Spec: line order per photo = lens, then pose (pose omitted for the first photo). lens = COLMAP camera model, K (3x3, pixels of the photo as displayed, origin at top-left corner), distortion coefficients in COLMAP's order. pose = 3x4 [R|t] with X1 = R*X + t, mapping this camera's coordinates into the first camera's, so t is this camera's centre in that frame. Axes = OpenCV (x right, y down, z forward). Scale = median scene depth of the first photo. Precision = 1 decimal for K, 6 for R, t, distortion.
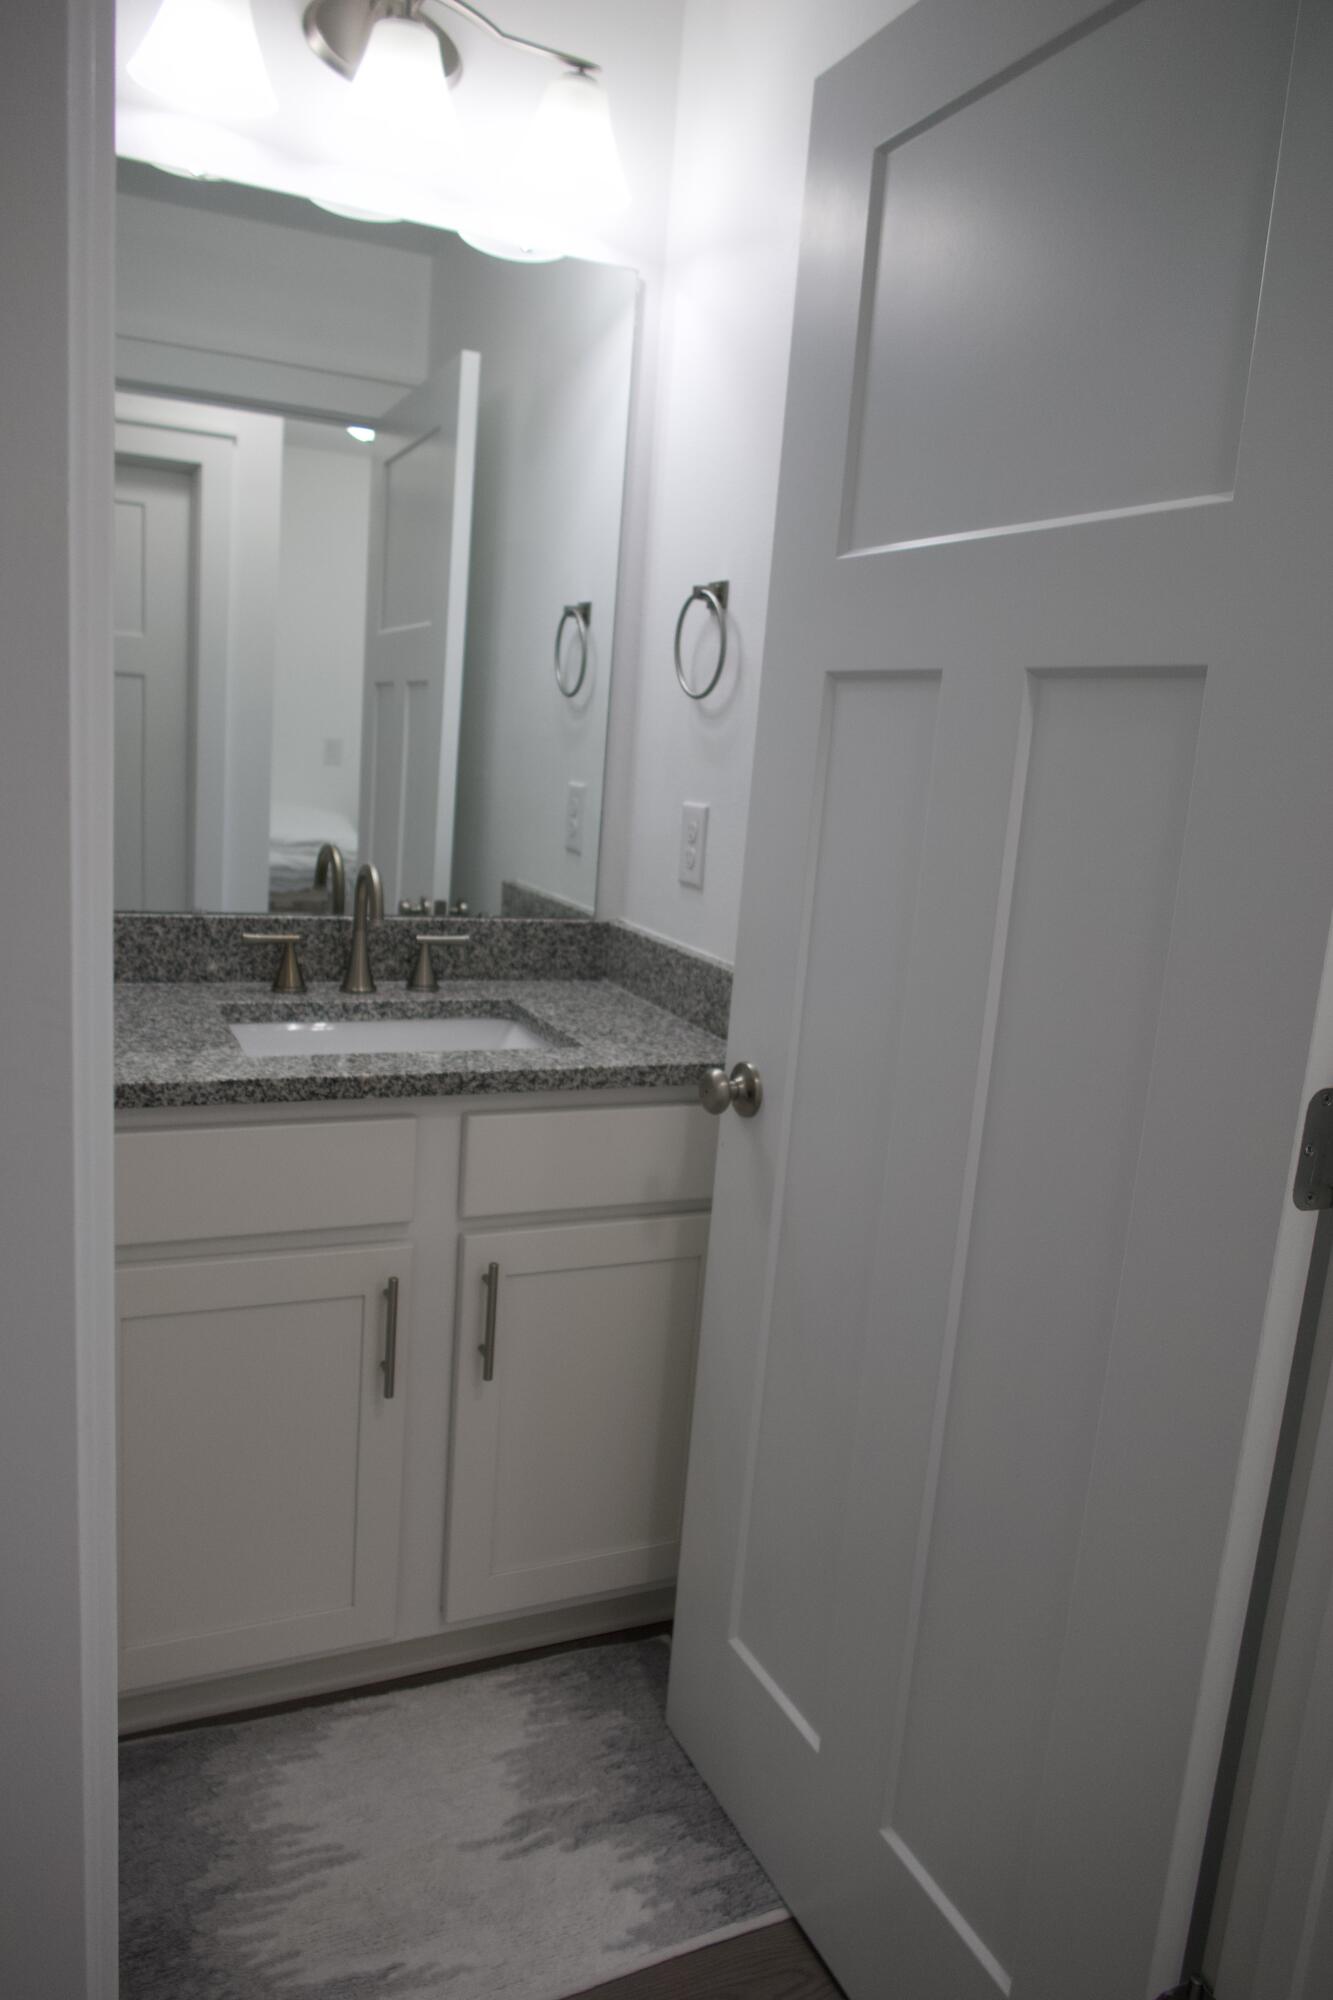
lens RADIAL K [[1364.6, 0, 659.5], [0, 1364.6, 992.8], [0, 0, 1]] dist [-0.022297, 0.014463]
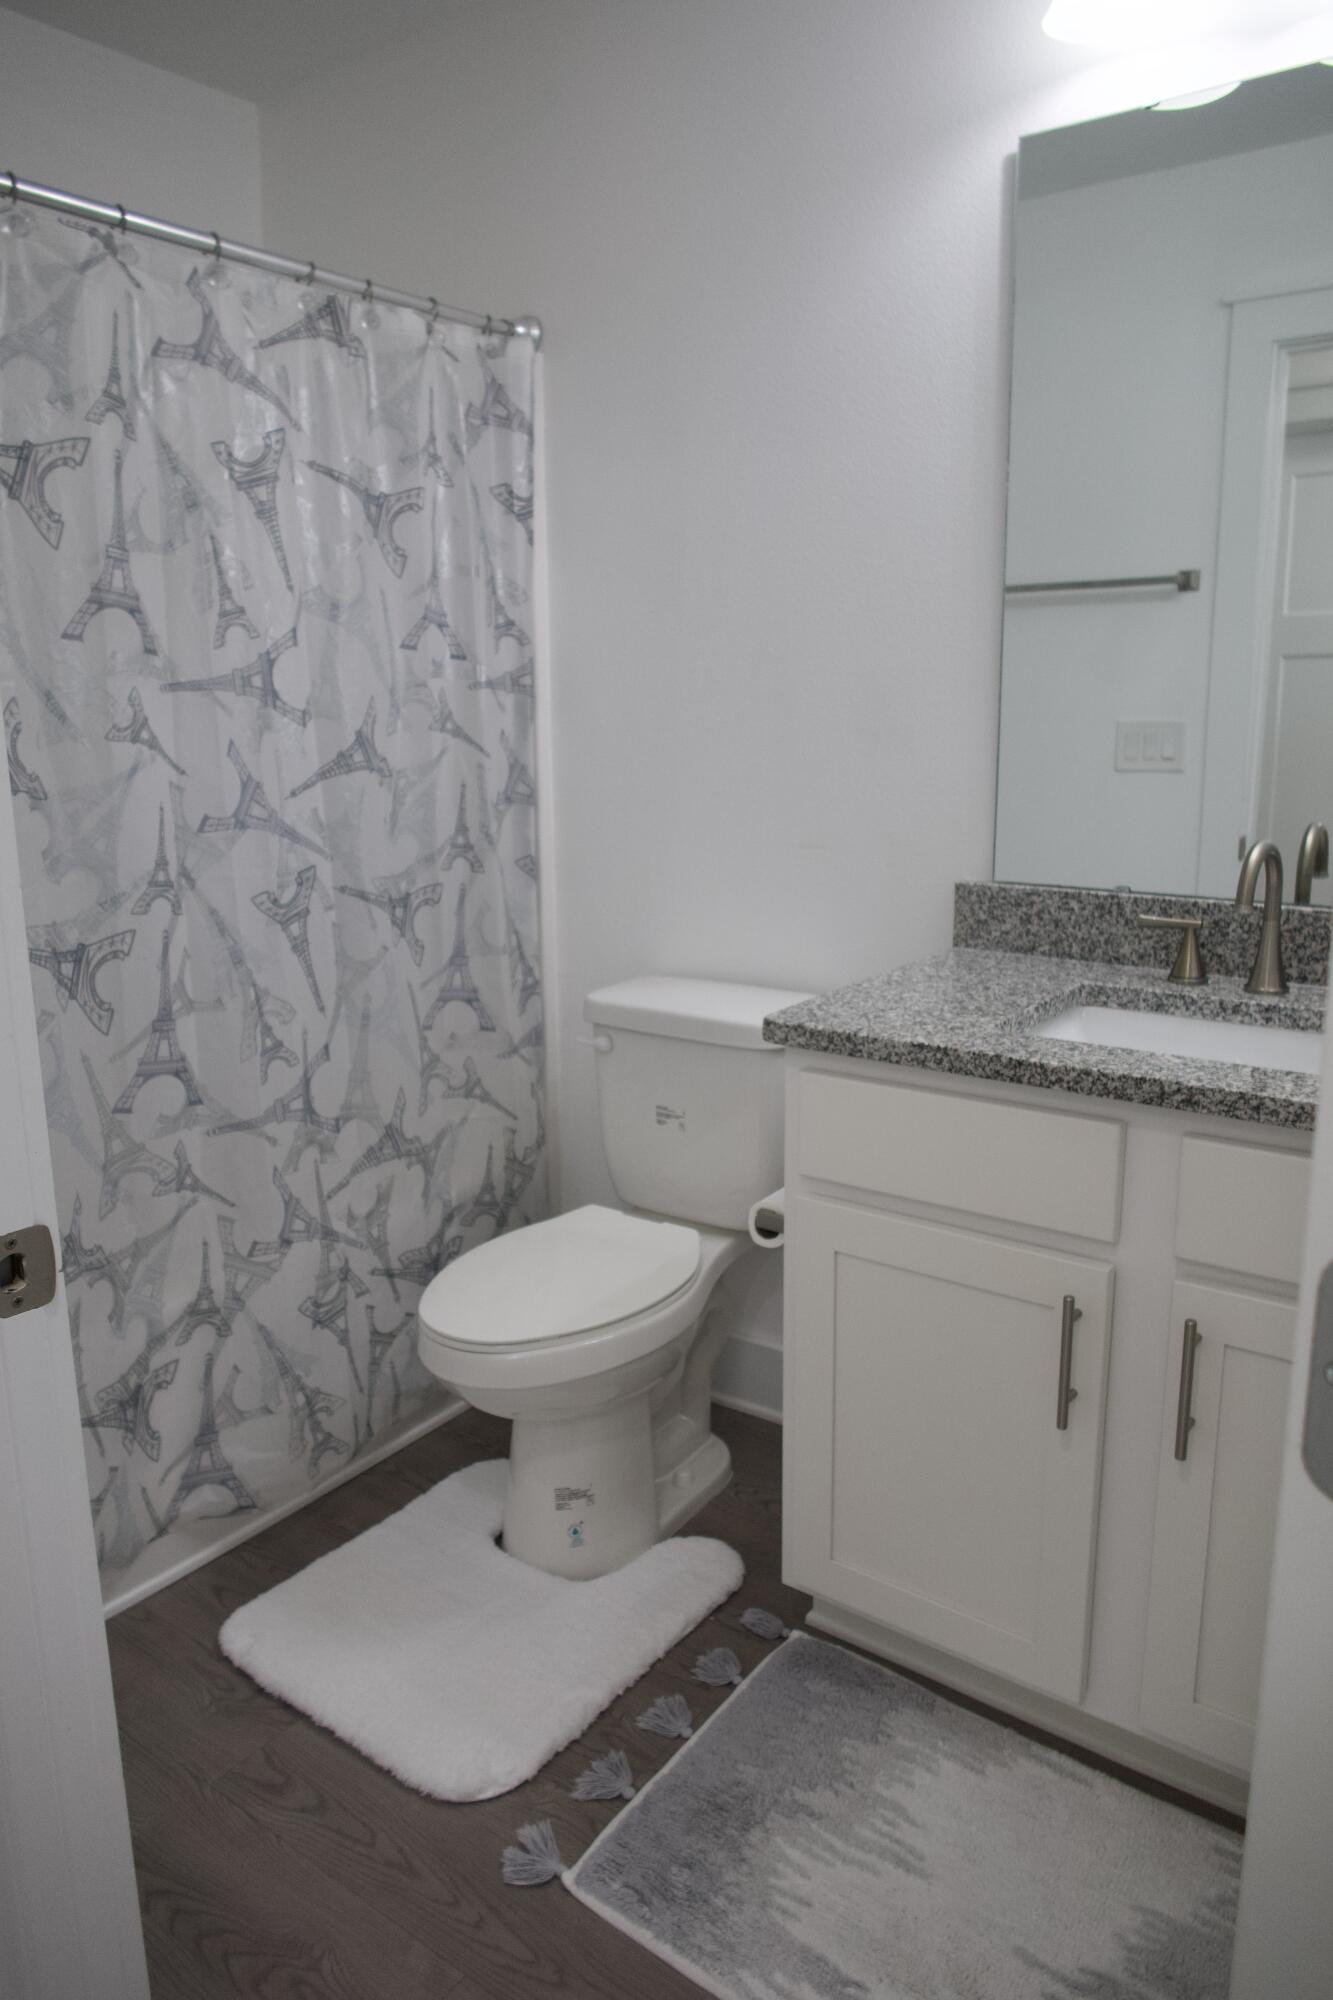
lens RADIAL K [[1364.6, 0, 663.0], [0, 1364.6, 1005.6], [0, 0, 1]] dist [-0.022297, 0.014463]
pose [[0.492131, 0.114760, -0.862924, 0.404883], [-0.114279, 0.991211, 0.066647, -0.007363], [0.862987, 0.065815, 0.500920, 0.306241]]
